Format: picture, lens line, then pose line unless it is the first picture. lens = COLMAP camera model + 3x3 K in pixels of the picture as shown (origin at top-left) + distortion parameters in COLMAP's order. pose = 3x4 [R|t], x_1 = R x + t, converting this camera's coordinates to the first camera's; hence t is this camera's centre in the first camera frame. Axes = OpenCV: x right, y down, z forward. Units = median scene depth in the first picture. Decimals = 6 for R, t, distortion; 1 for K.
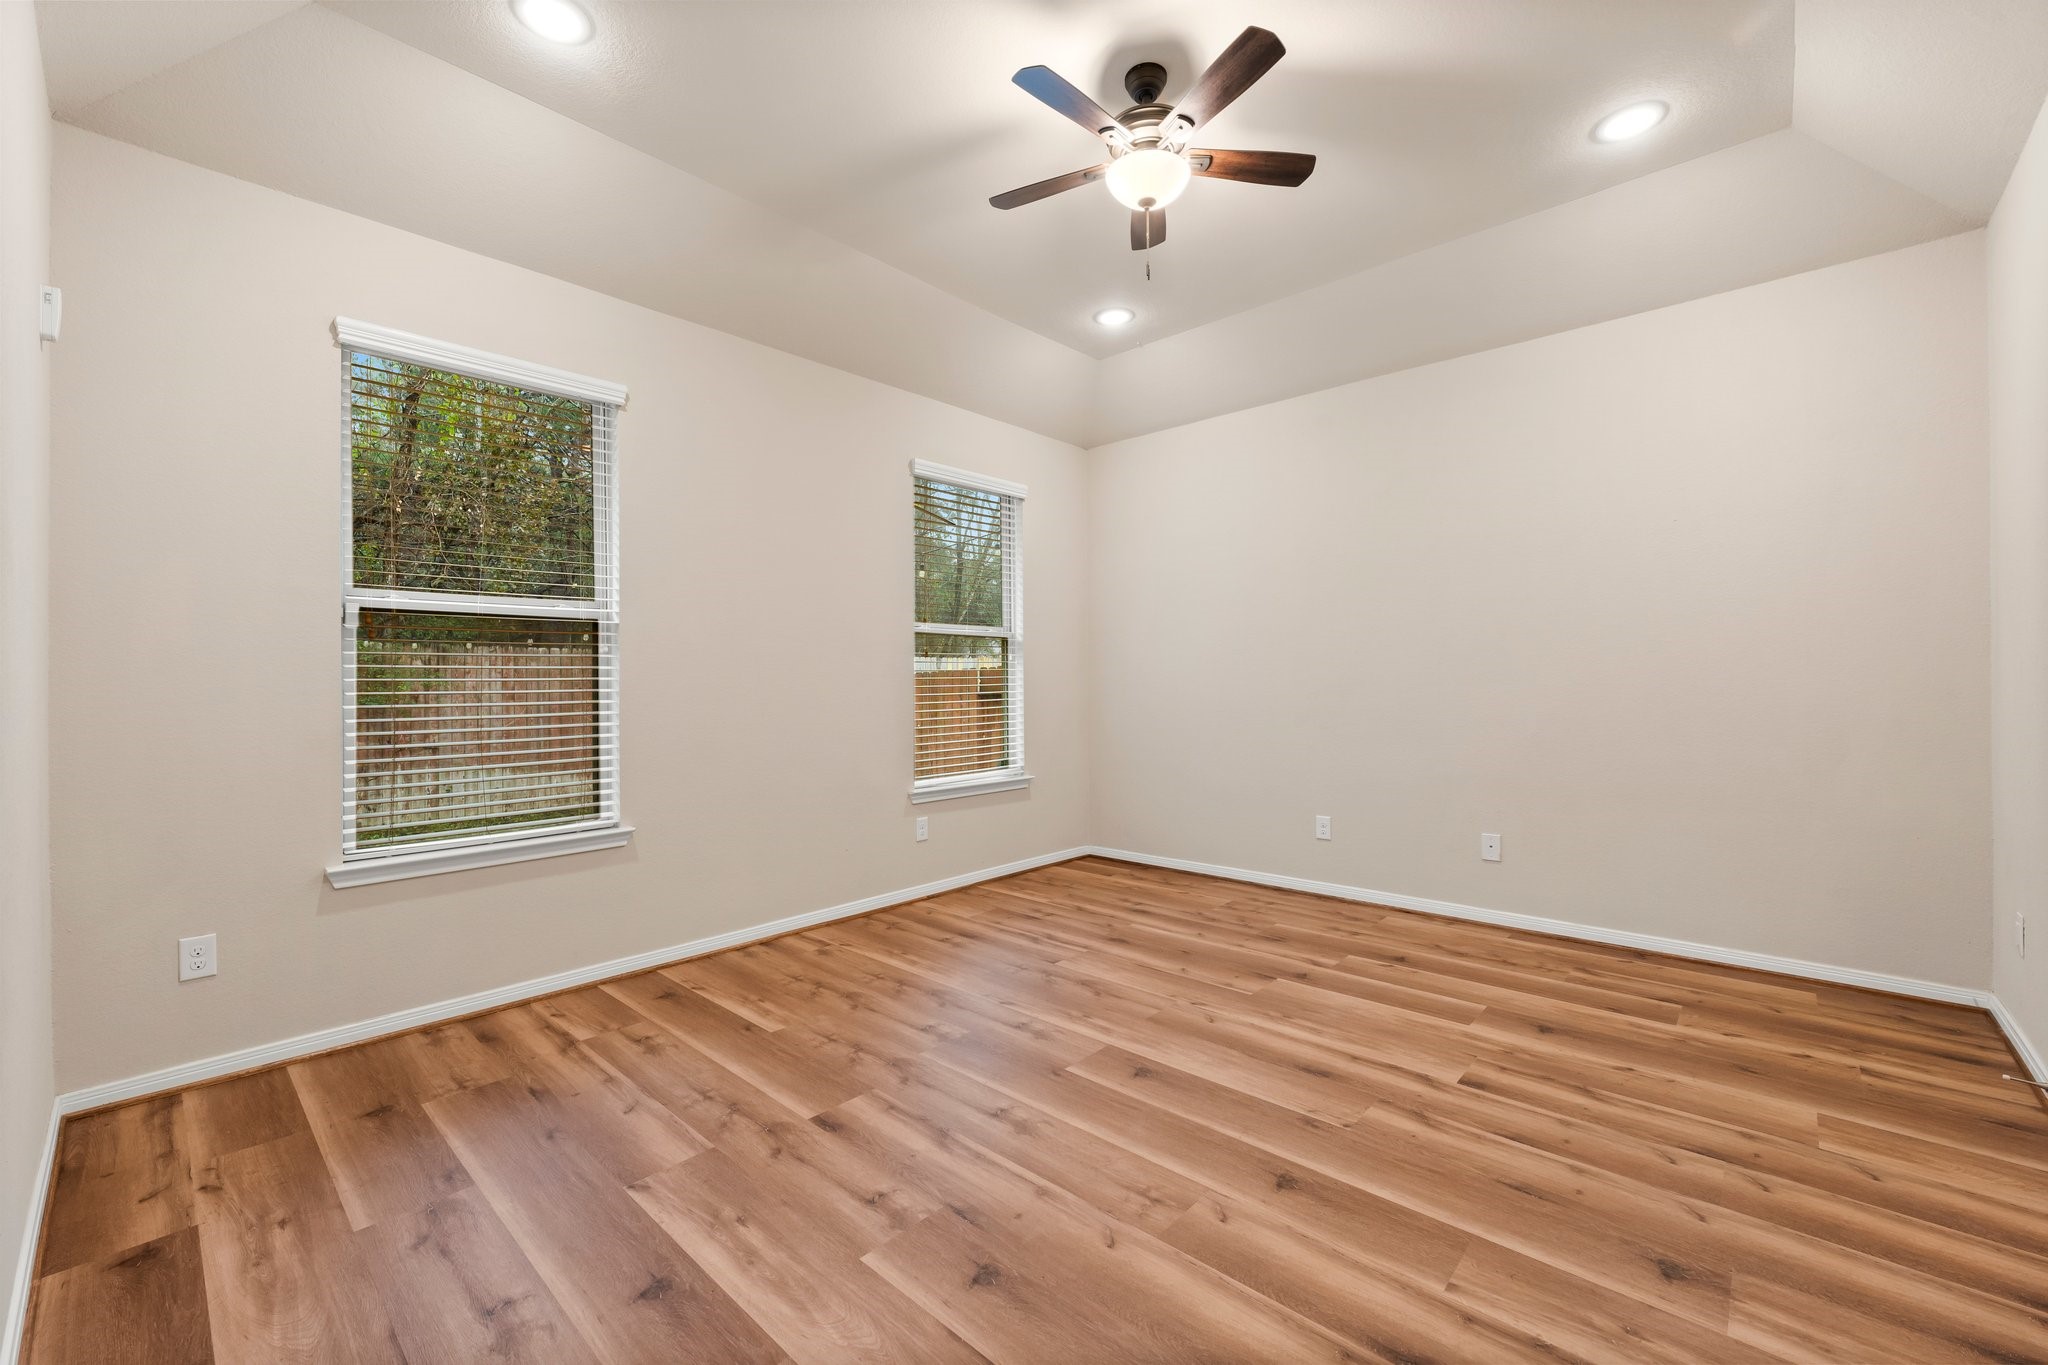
lens RADIAL K [[830.4, 0, 1032.5], [0, 830.4, 679.4], [0, 0, 1]] dist [-0.002388, -0.001508]
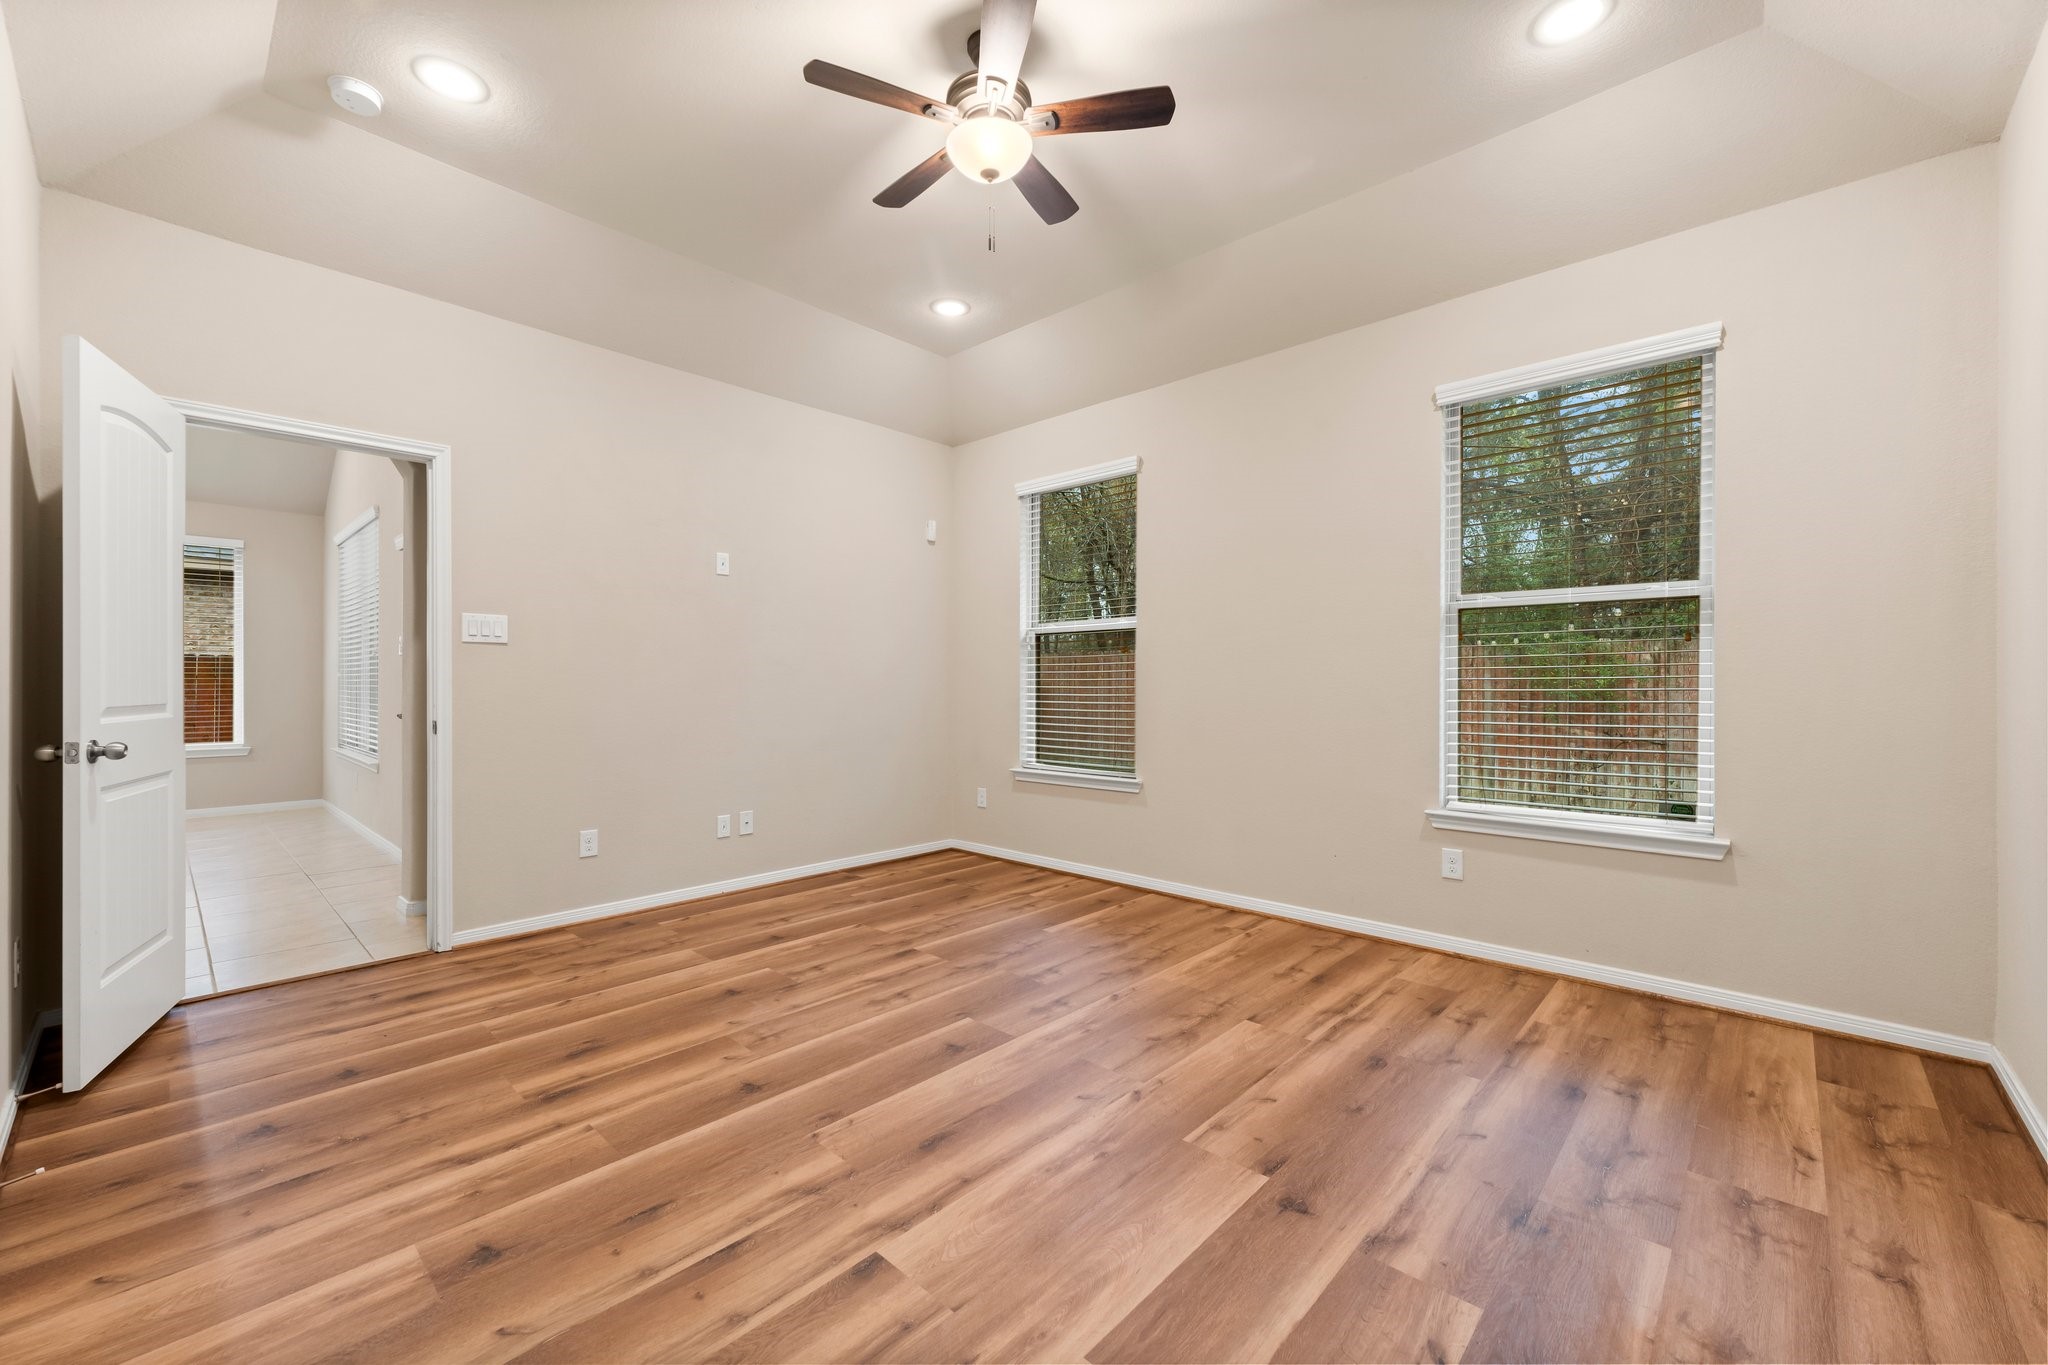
lens RADIAL K [[830.4, 0, 1020.5], [0, 830.4, 683.2], [0, 0, 1]] dist [-0.002388, -0.001508]
pose [[-0.019671, 0.010985, -0.999746, 0.807362], [-0.000250, 0.999940, 0.010992, 0.003208], [0.999806, 0.000466, -0.019667, 0.763564]]
